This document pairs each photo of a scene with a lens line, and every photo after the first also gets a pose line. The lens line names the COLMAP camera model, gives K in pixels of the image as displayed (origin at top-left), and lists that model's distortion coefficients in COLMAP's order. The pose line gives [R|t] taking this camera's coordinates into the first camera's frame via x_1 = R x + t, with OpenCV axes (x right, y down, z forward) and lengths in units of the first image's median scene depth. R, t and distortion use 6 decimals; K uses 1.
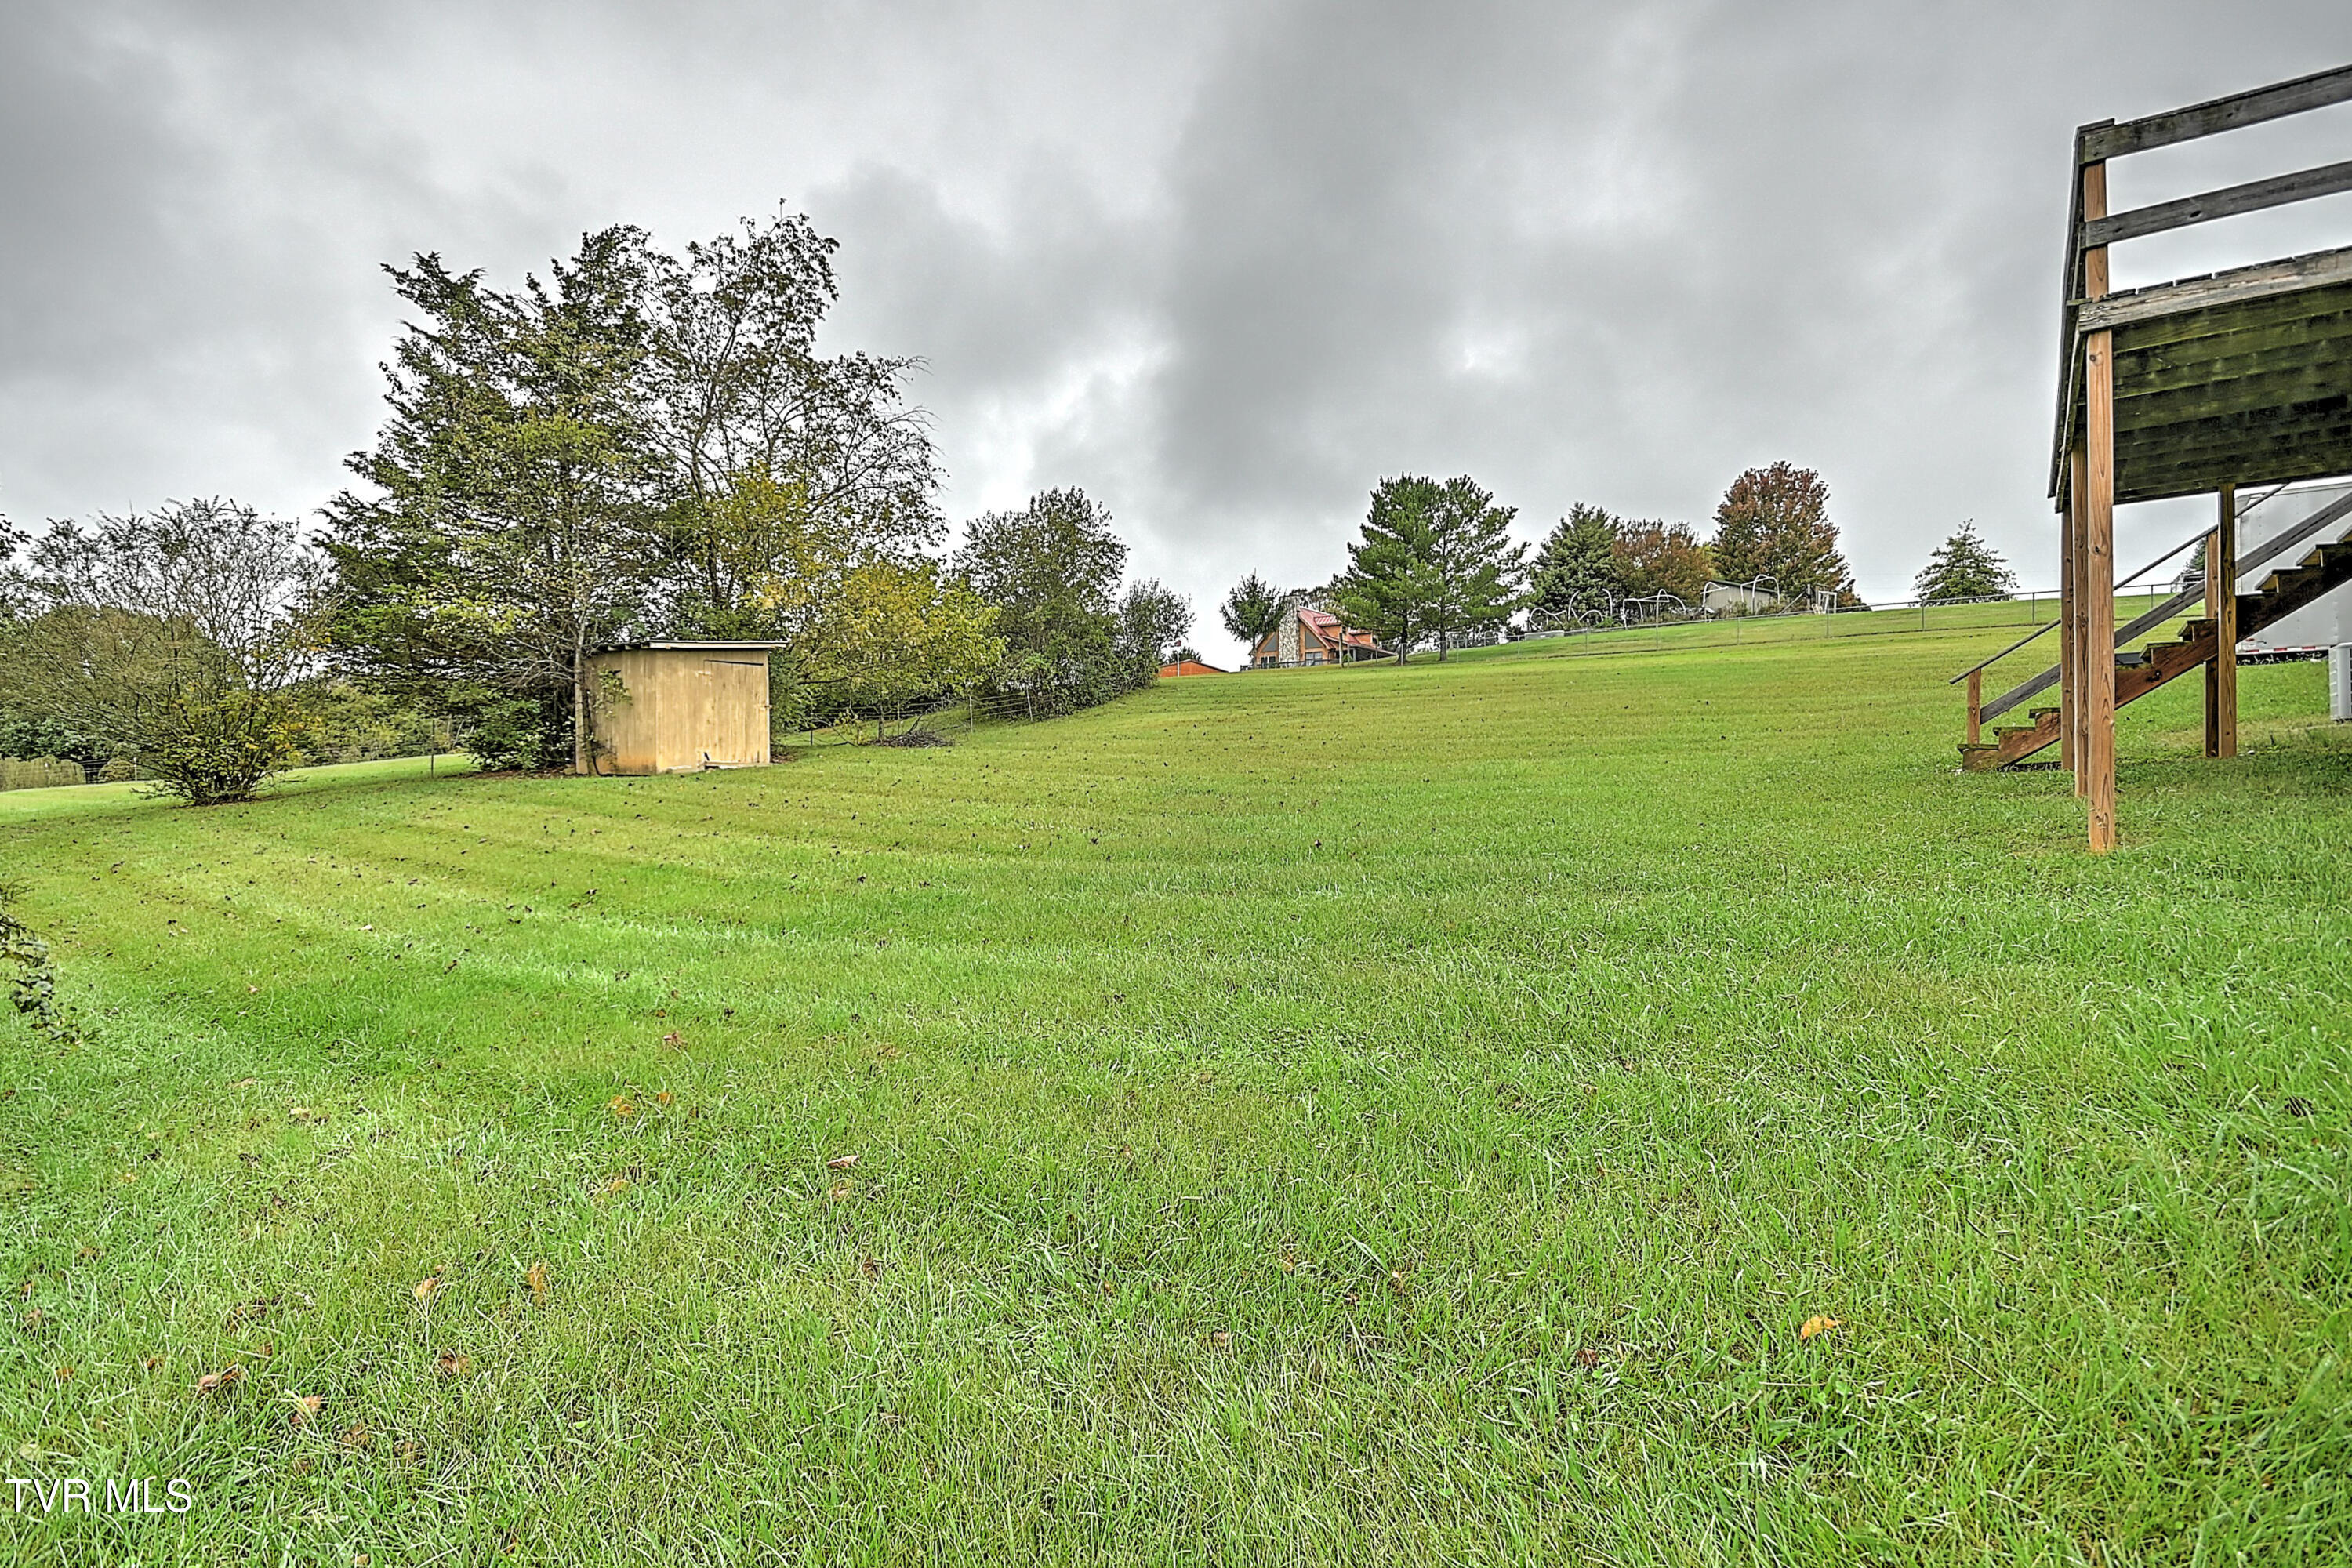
lens RADIAL K [[1045.4, 0, 1174.2], [0, 1045.4, 780.8], [0, 0, 1]] dist [0.003015, -0.000167]
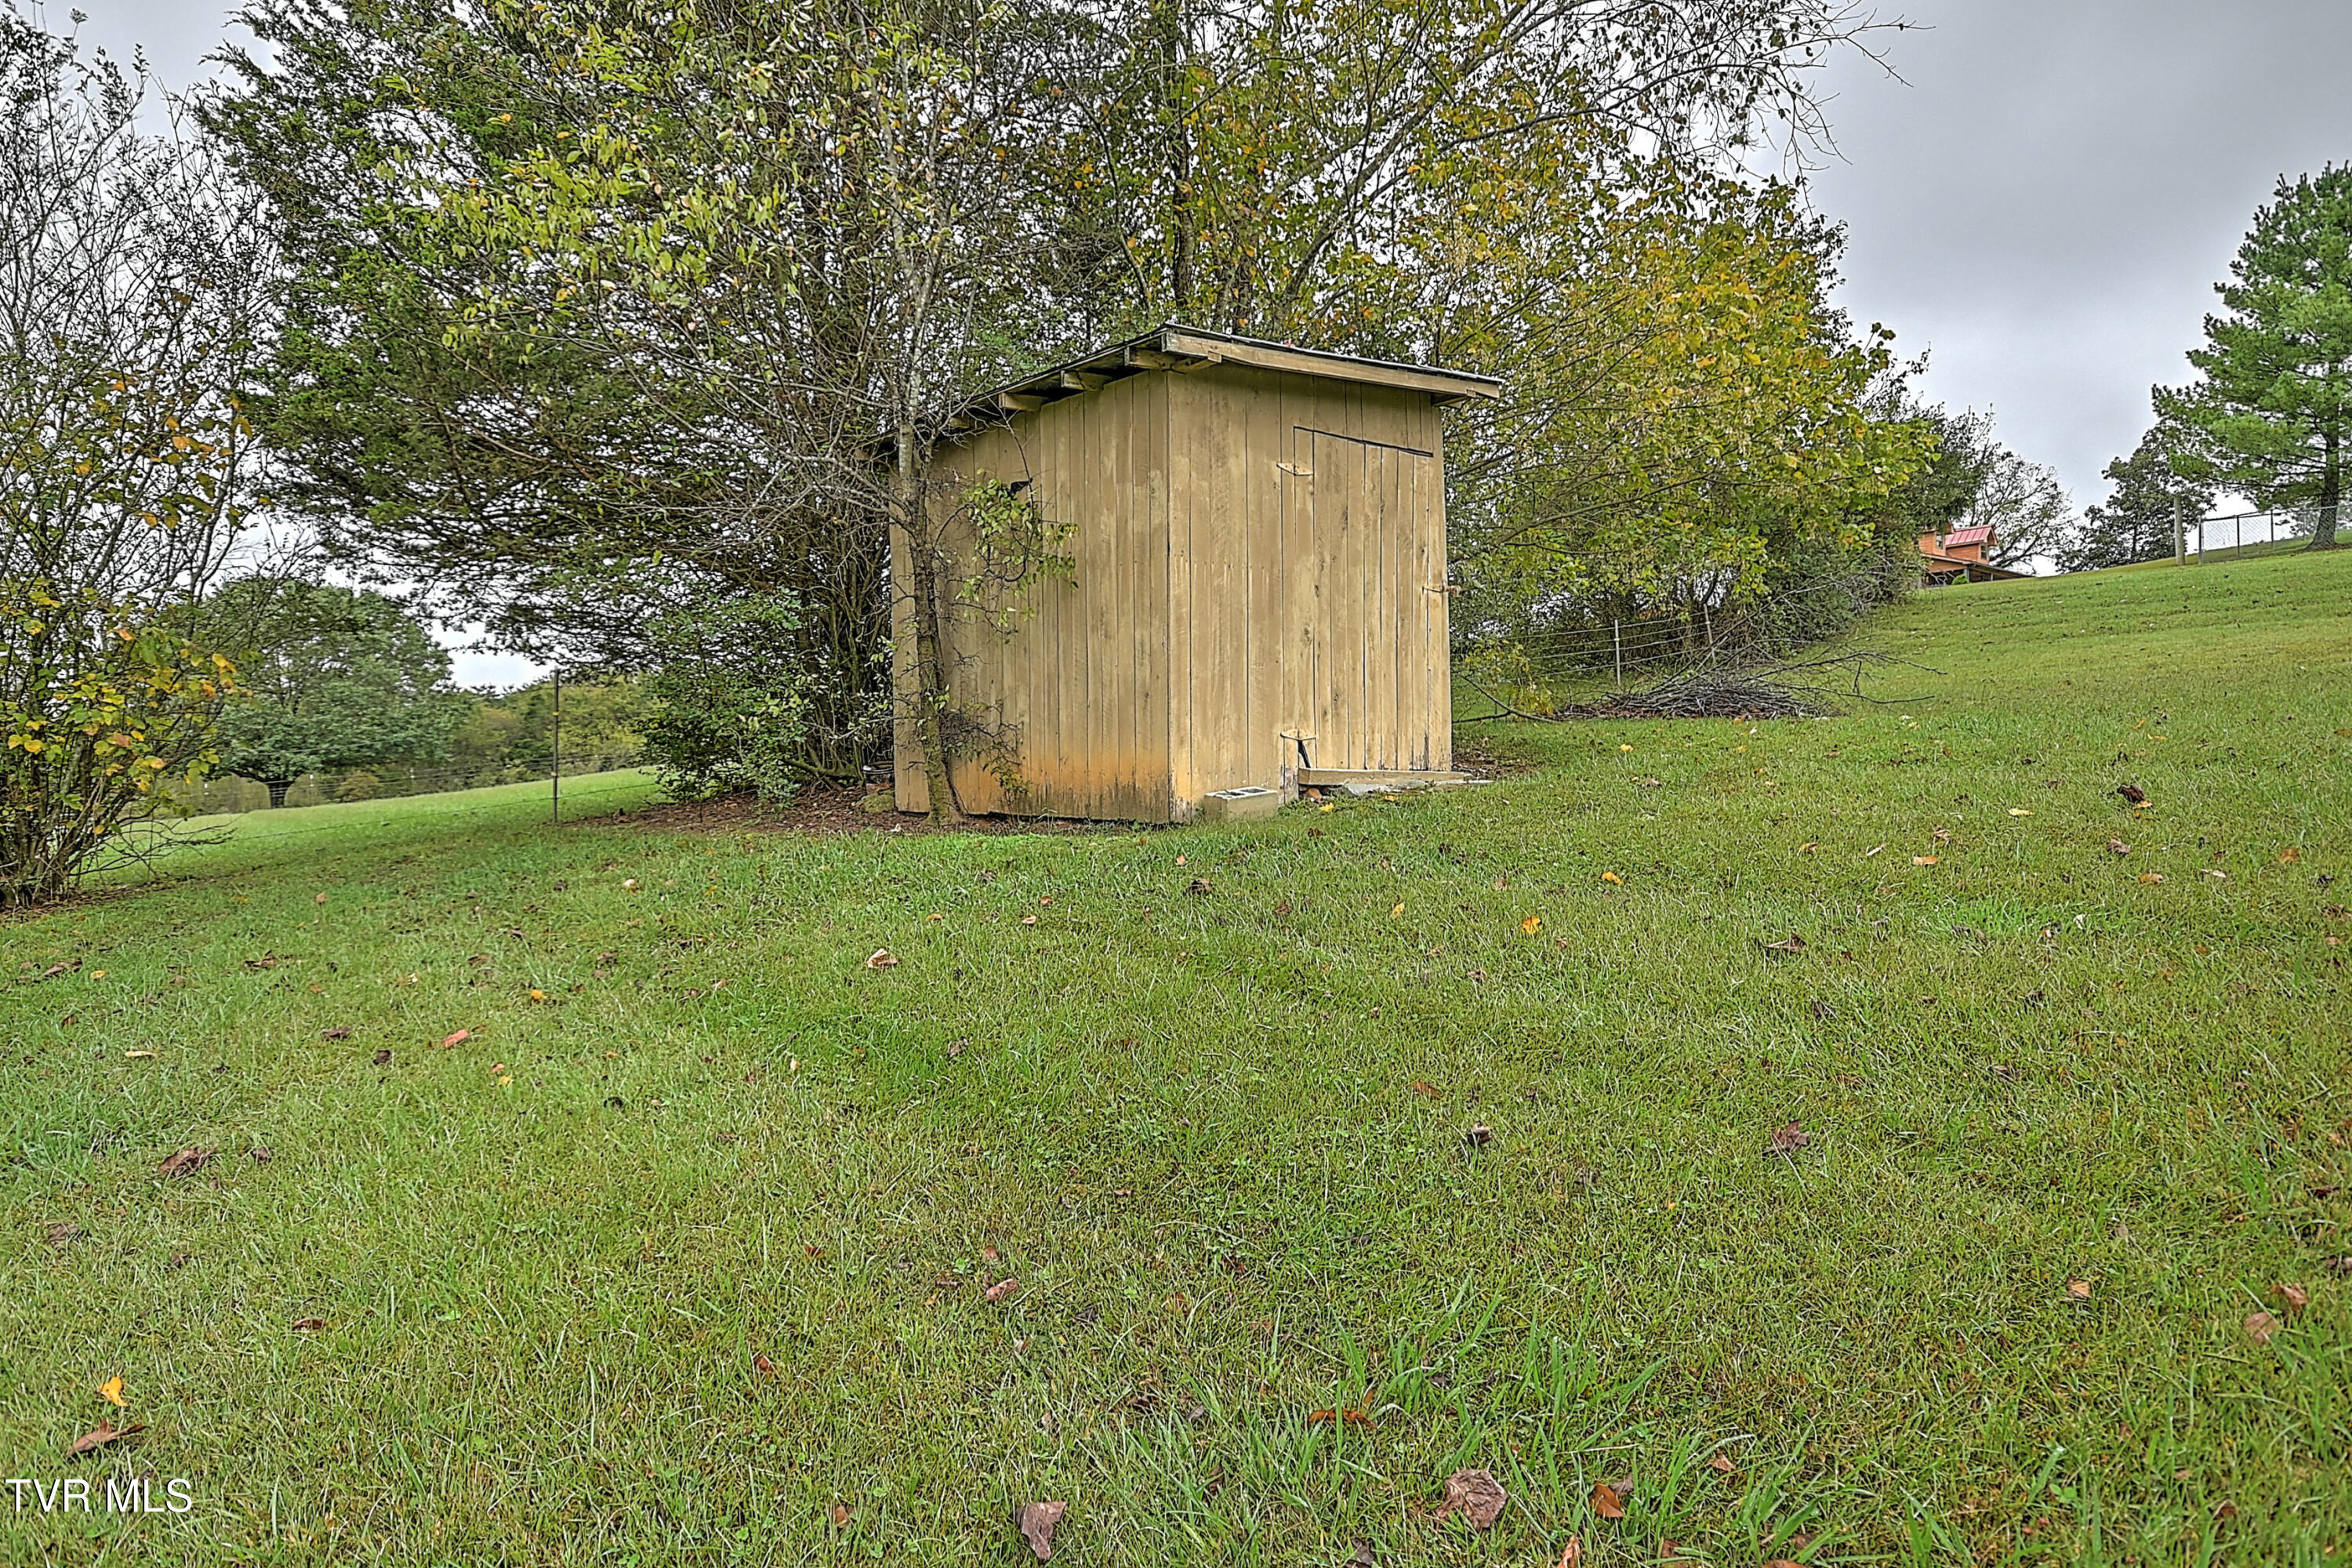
lens RADIAL K [[1275.8, 0, 1177.0], [0, 1275.8, 782.4], [0, 0, 1]] dist [-0.006493, -0.000755]
pose [[0.968360, -0.013006, -0.249216, -0.387550], [0.012744, 0.999915, -0.002665, -0.014307], [0.249230, -0.000595, 0.968444, 0.634358]]
